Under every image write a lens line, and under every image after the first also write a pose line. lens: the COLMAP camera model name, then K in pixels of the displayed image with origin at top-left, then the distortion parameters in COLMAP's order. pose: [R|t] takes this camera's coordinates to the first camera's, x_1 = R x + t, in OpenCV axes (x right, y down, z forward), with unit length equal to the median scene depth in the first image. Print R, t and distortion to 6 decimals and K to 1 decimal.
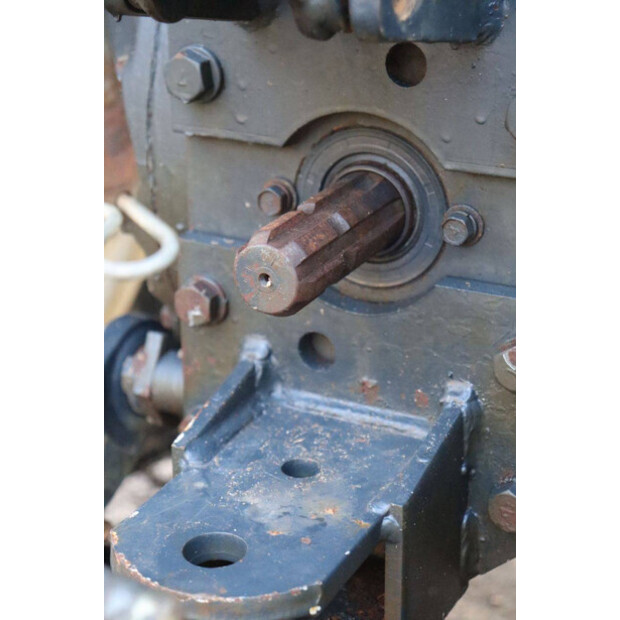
lens RADIAL K [[1462.4, 0, 310.0], [0, 1462.4, 310.0], [0, 0, 1]] dist [0.368338, 0.132831]
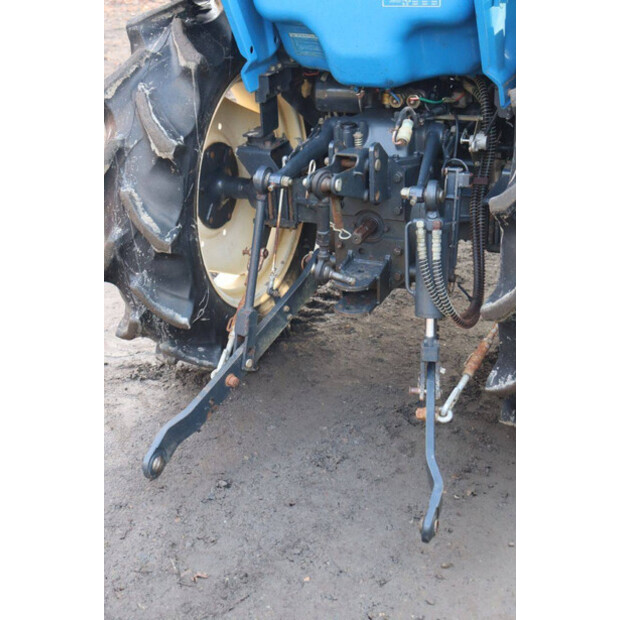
lens RADIAL K [[964.7, 0, 310.0], [0, 964.7, 310.0], [0, 0, 1]] dist [0.088158, 0.063864]
pose [[0.998059, -0.058372, 0.021705, -0.298866], [0.057157, 0.996961, 0.052933, 0.045834], [-0.024729, -0.051590, 0.998362, -2.804317]]
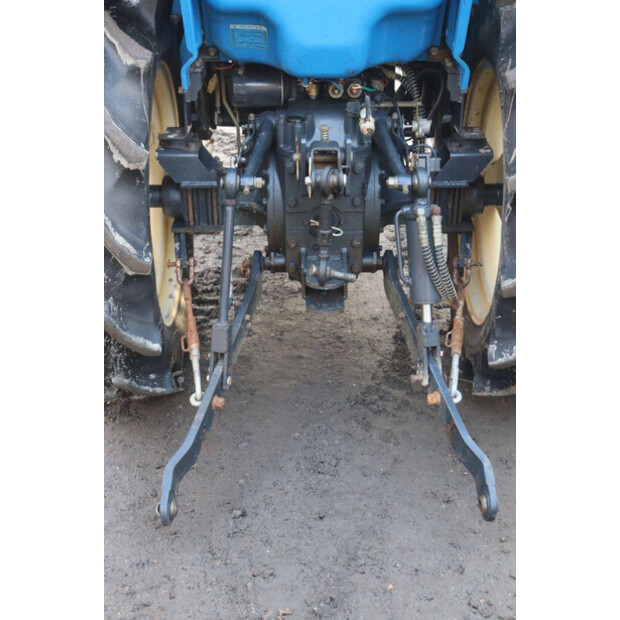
lens RADIAL K [[964.7, 0, 310.0], [0, 964.7, 310.0], [0, 0, 1]] dist [0.088158, 0.063864]
pose [[0.887894, -0.202490, 0.413088, -1.615085], [0.171376, 0.978879, 0.111476, -0.156571], [-0.426936, -0.028186, 0.903843, -2.334871]]
